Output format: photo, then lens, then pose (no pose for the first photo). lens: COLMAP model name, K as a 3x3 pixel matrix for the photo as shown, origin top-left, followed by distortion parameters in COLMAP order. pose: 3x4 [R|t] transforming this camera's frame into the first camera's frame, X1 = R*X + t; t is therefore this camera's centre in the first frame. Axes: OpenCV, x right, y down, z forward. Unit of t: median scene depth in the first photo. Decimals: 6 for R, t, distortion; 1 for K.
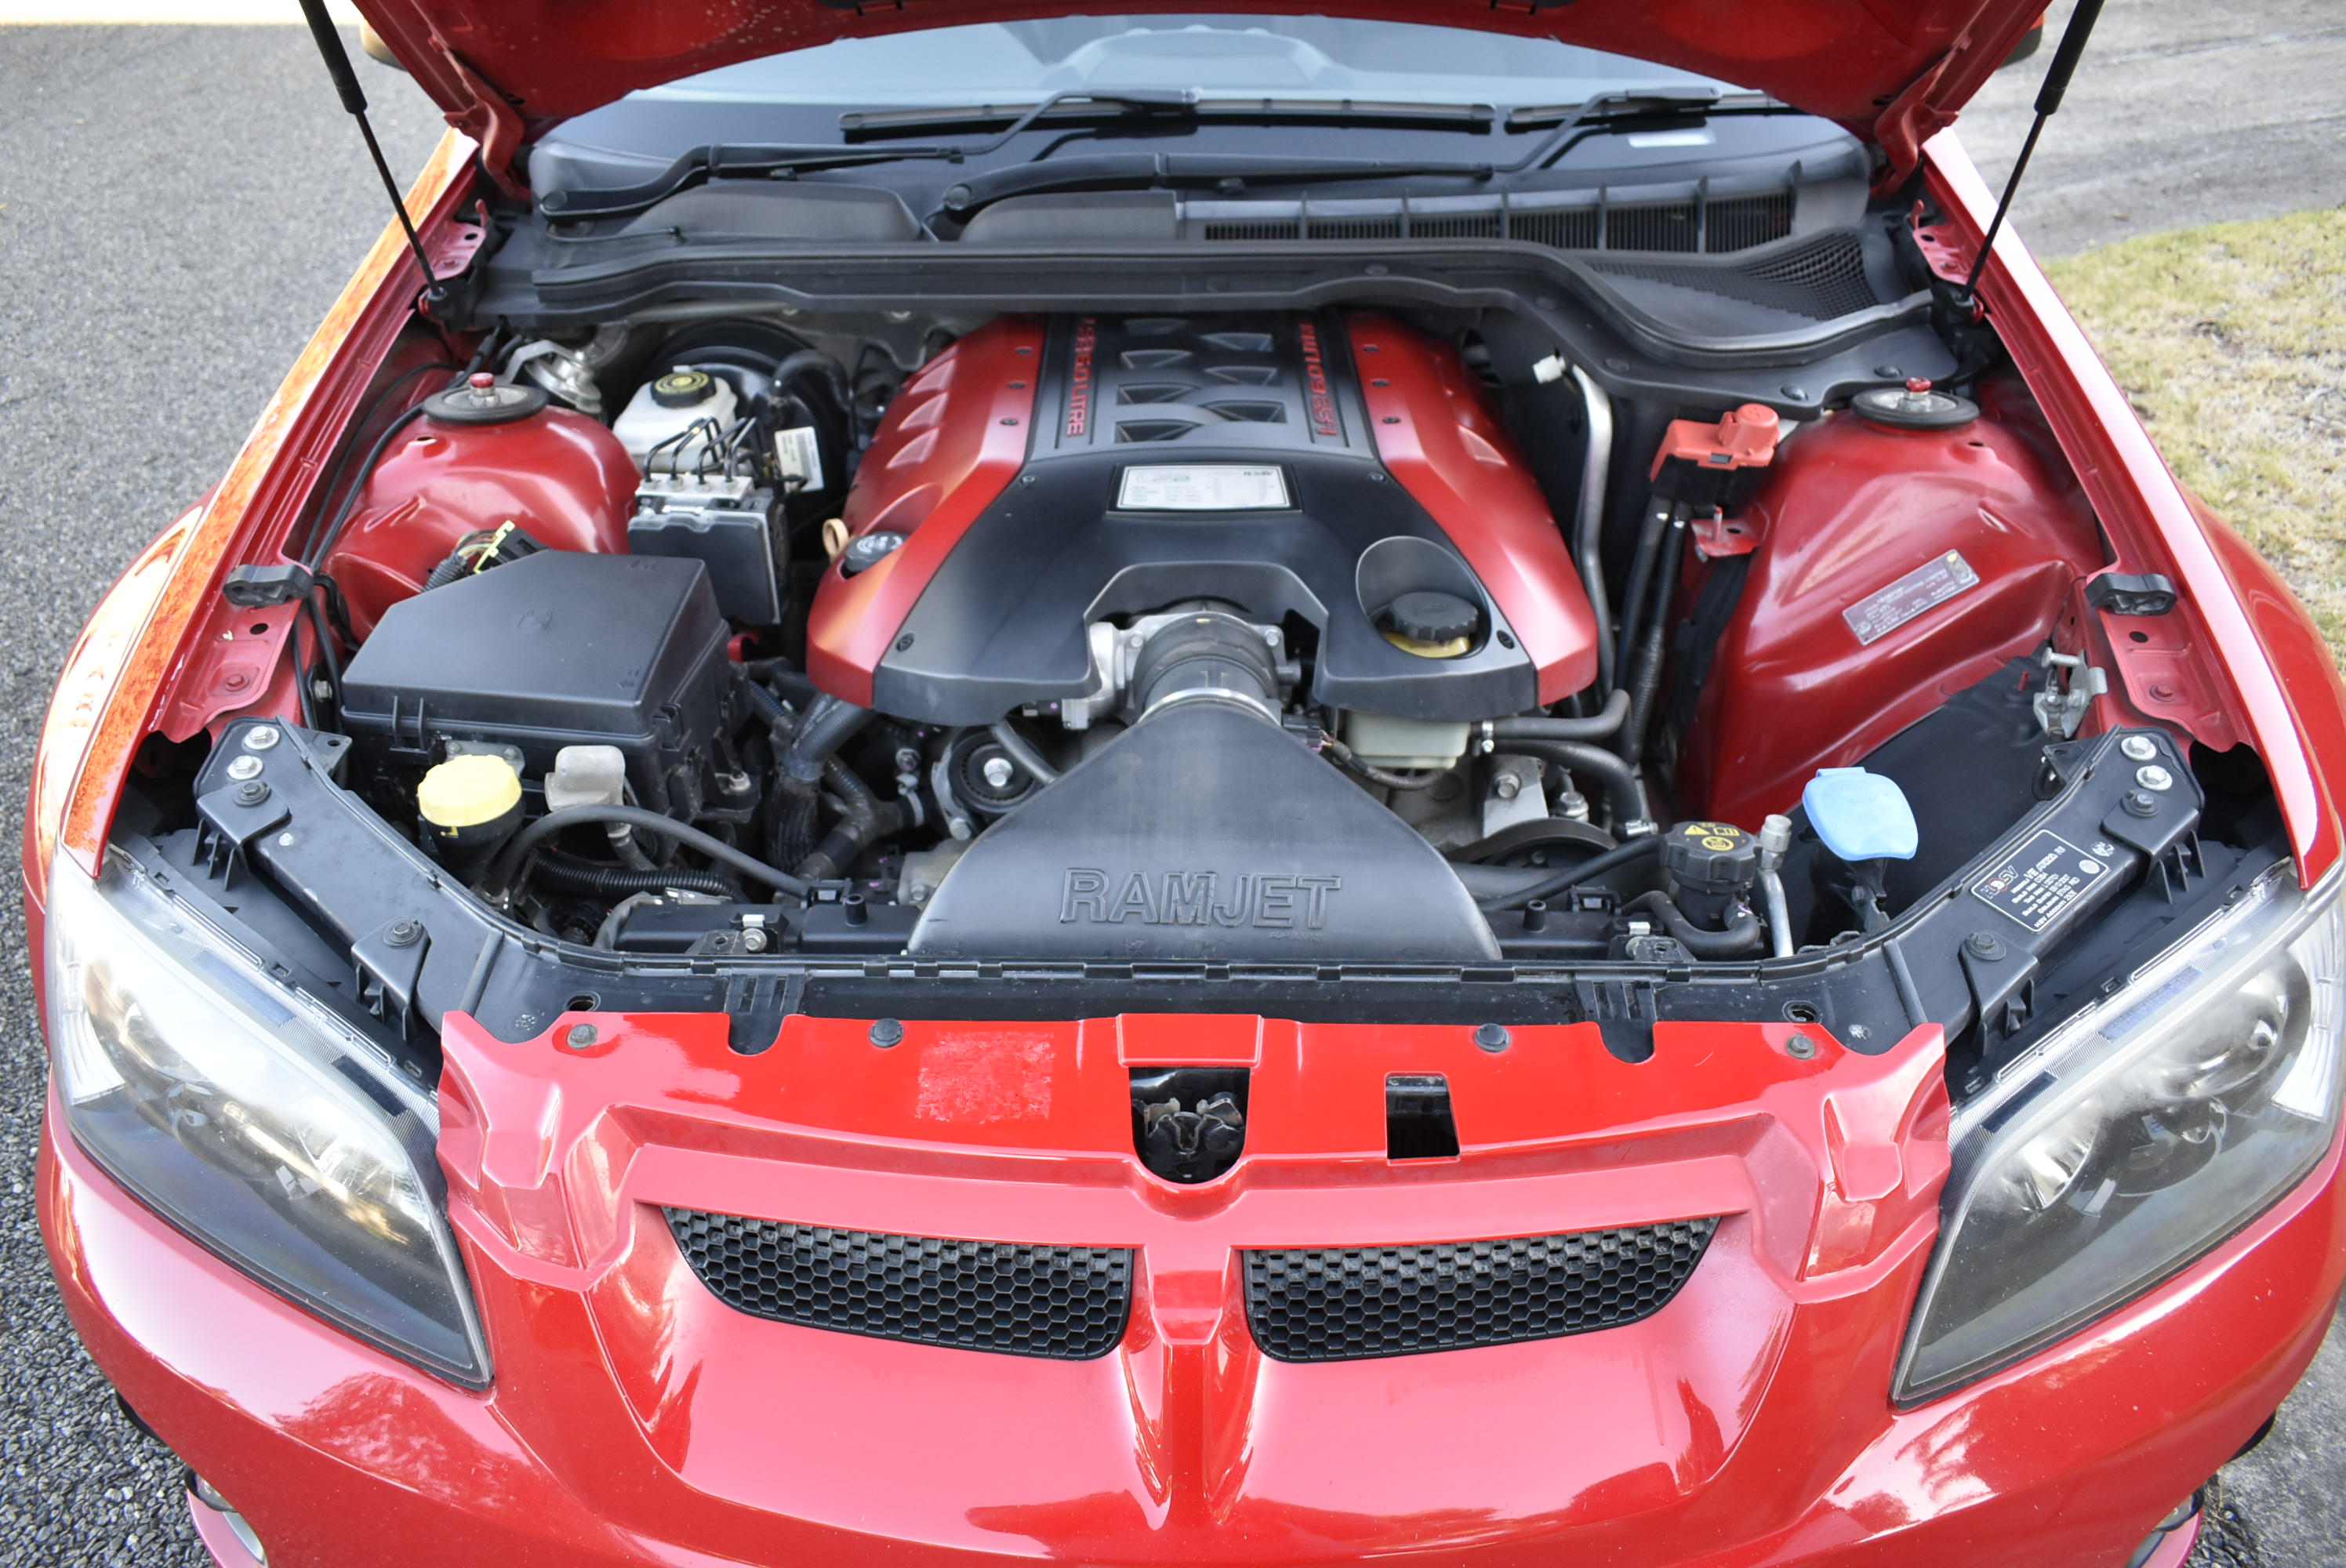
lens RADIAL K [[1806.8, 0, 1175.0], [0, 1806.8, 782.4], [0, 0, 1]] dist [-0.014099, 0.008329]
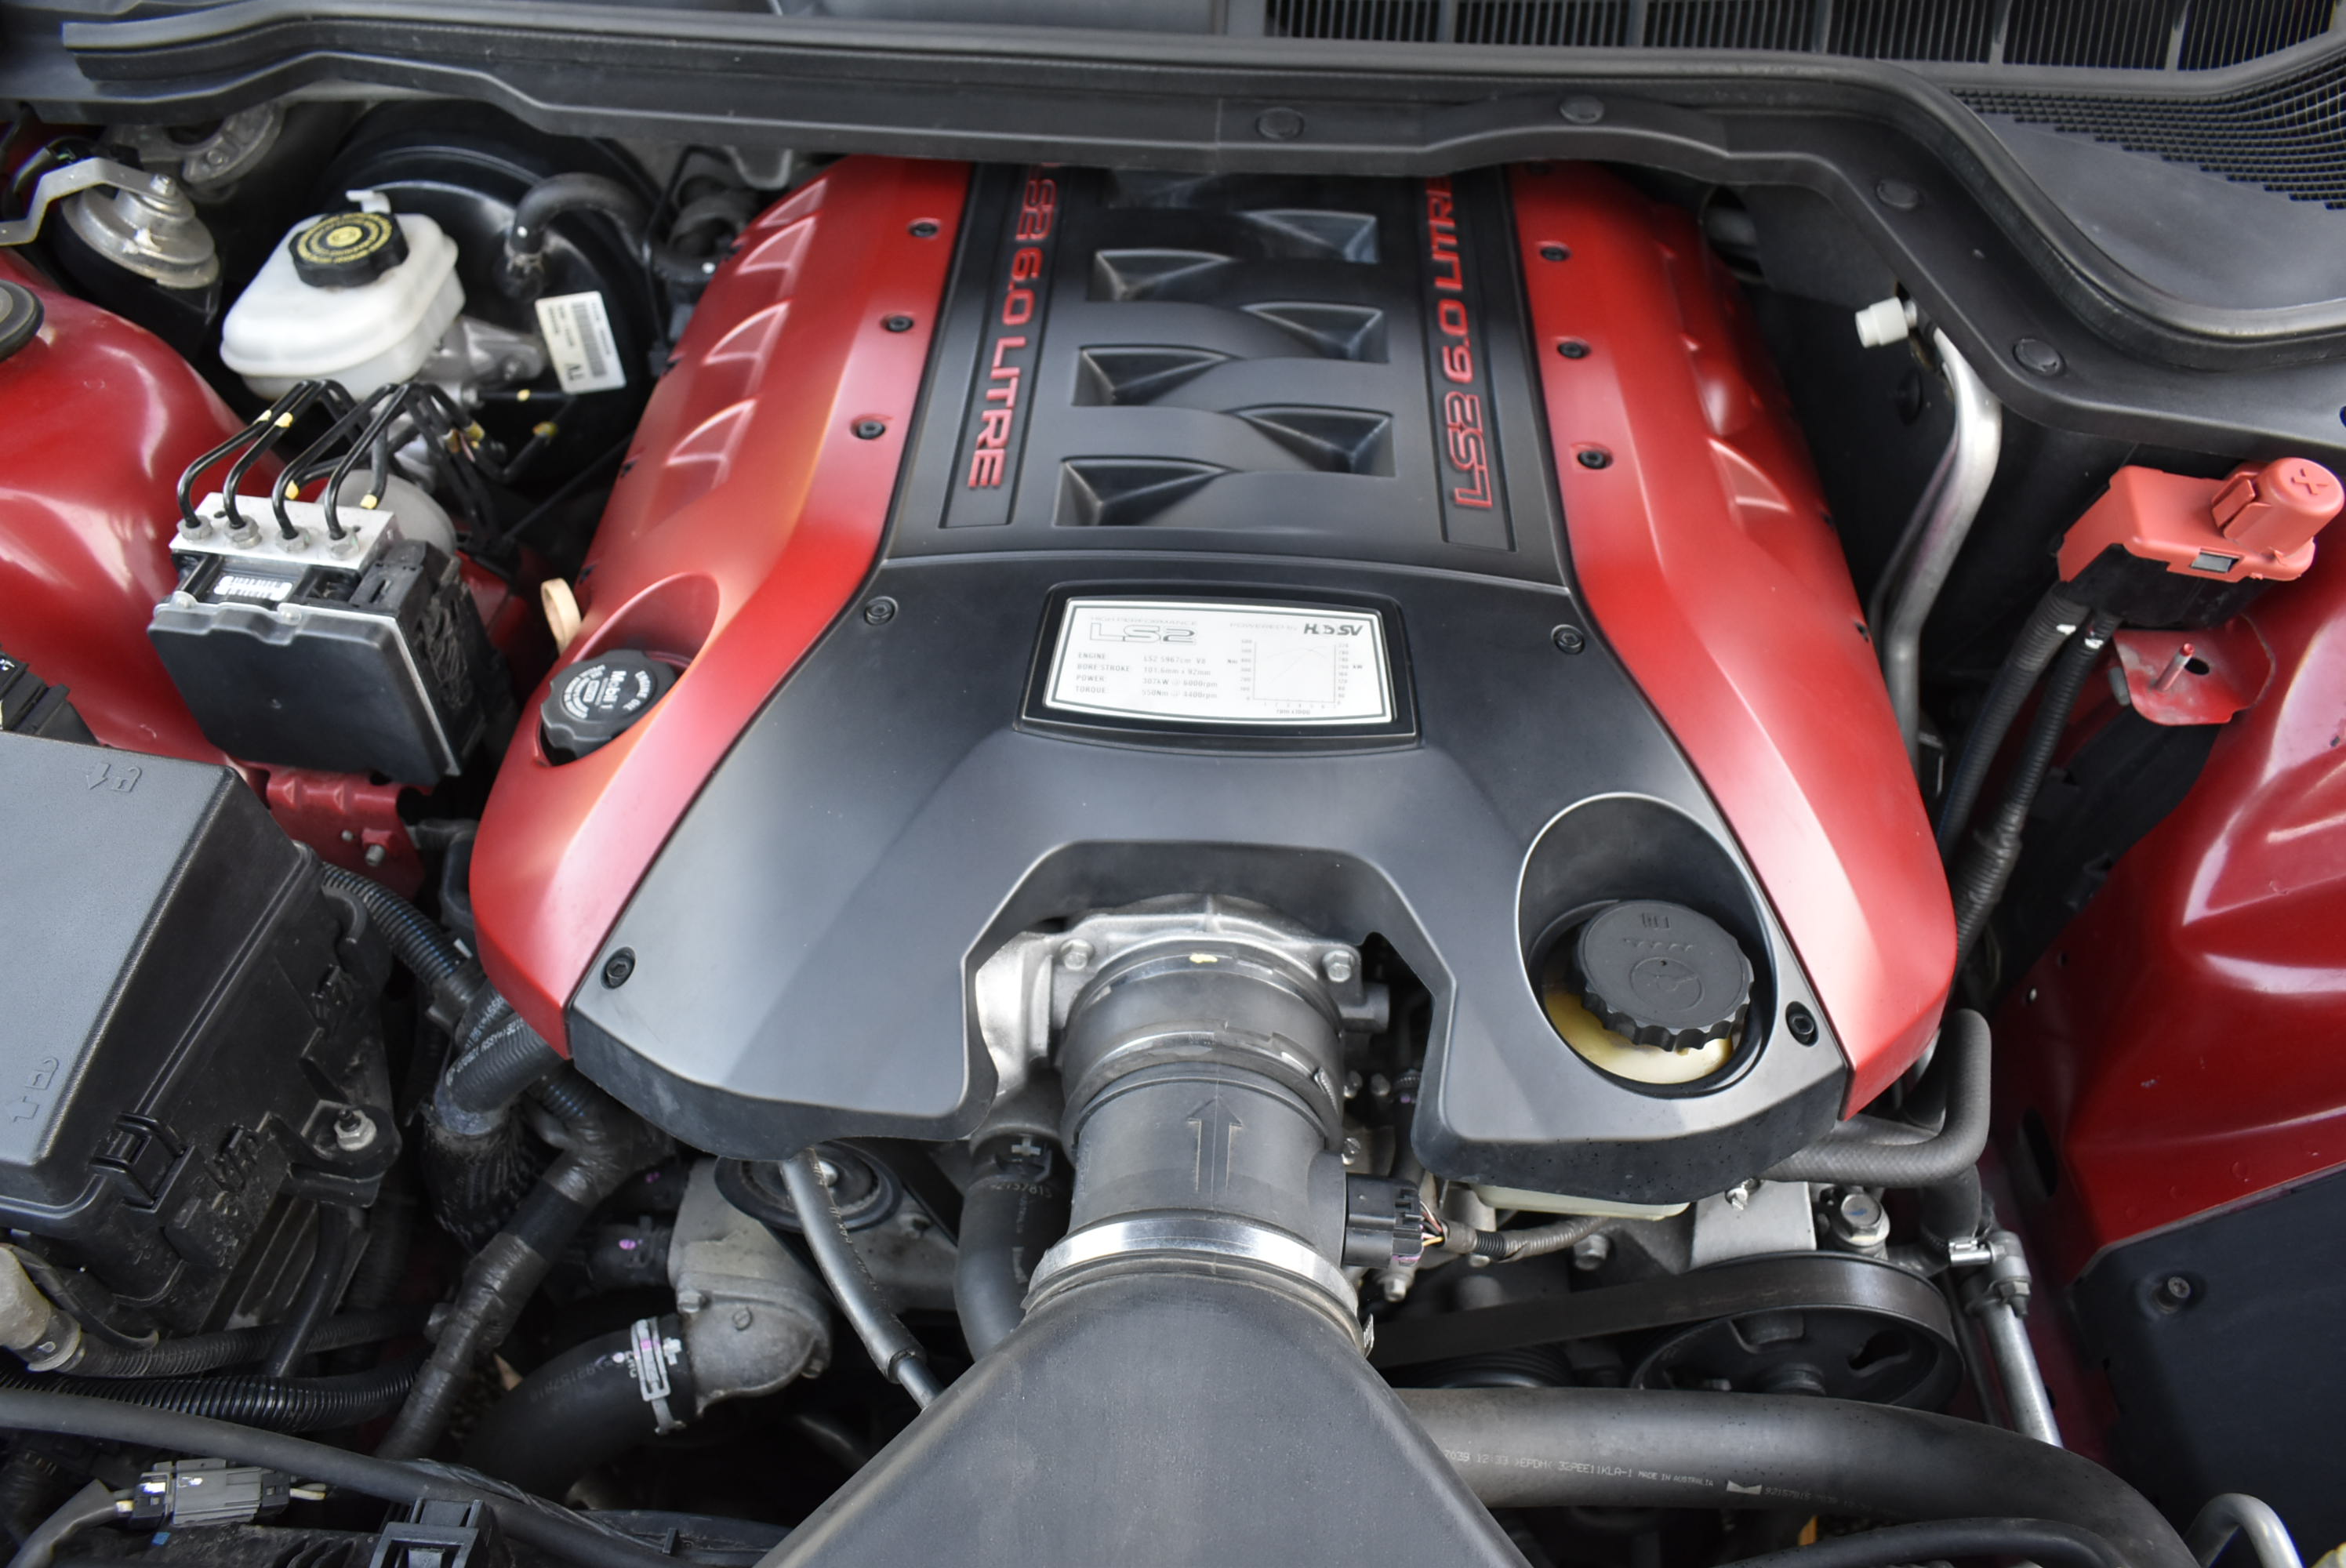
lens RADIAL K [[1806.8, 0, 1167.6], [0, 1806.8, 785.8], [0, 0, 1]] dist [-0.014099, 0.008329]
pose [[0.998406, 0.051209, -0.023711, 0.012599], [-0.044104, 0.970205, 0.238239, -0.212958], [0.035205, -0.236814, 0.970917, 0.434637]]
